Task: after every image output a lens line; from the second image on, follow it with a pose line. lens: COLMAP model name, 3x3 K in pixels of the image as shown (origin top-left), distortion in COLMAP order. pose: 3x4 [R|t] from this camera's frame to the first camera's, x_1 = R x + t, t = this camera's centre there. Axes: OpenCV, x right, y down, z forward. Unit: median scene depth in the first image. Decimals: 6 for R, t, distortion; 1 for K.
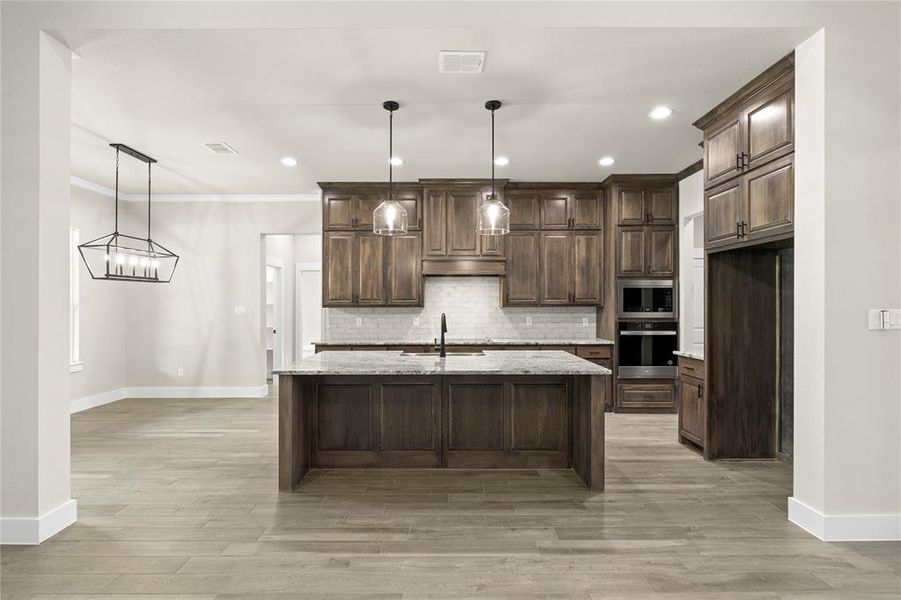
lens RADIAL K [[415.9, 0, 448.3], [0, 415.9, 302.3], [0, 0, 1]] dist [-0.002473, -0.000666]
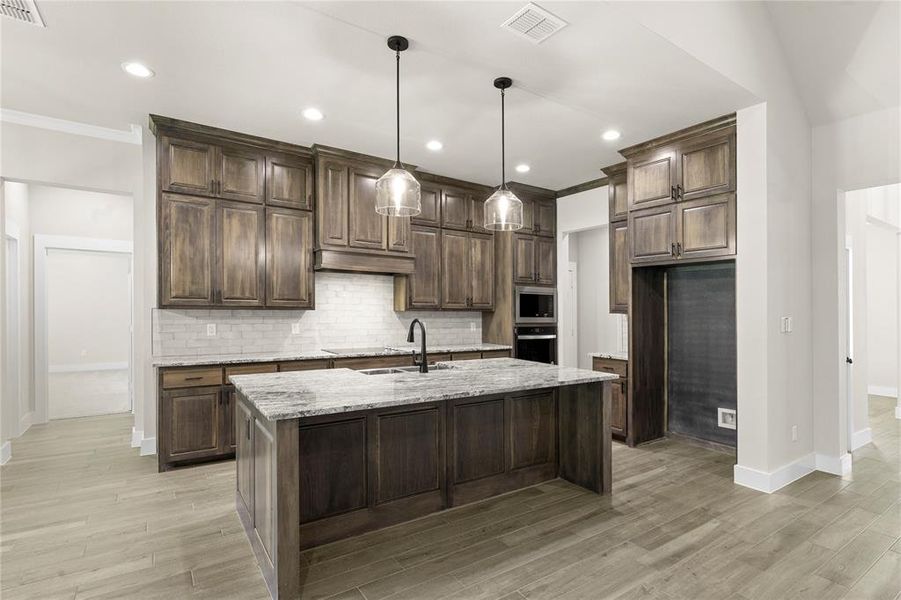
lens RADIAL K [[442.0, 0, 451.0], [0, 442.0, 307.2], [0, 0, 1]] dist [0.000984, 0.000217]
pose [[0.830784, 0.015030, 0.556392, -0.351731], [-0.018141, 0.999835, 0.000079, 0.001886], [-0.556299, -0.010159, 0.830920, 0.196656]]
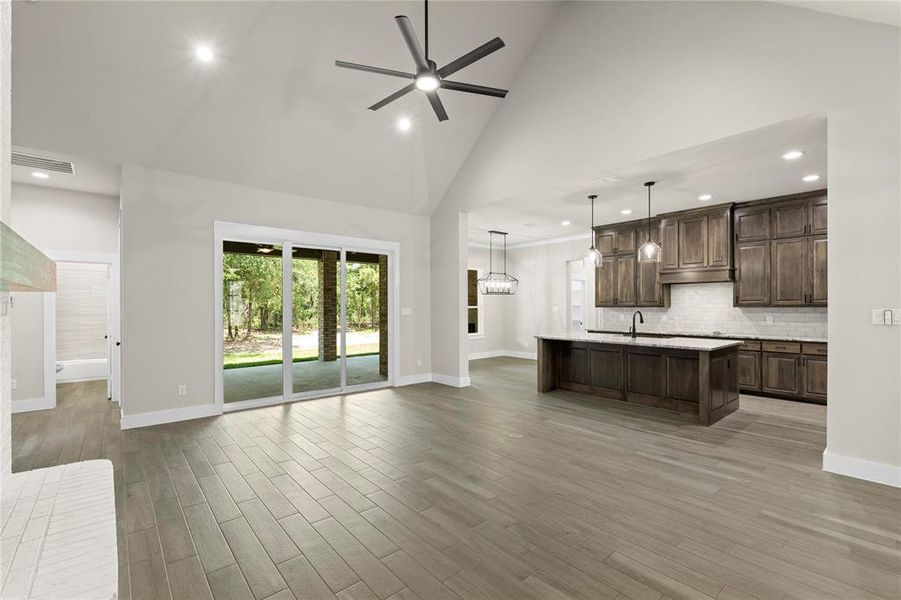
lens RADIAL K [[399.8, 0, 450.5], [0, 399.8, 300.0], [0, 0, 1]] dist [0.000277, 0.000058]
pose [[0.648294, -0.012089, -0.761294, 0.551315], [0.007493, 0.999927, -0.009497, -0.005393], [0.761354, 0.000452, 0.648337, -0.431377]]
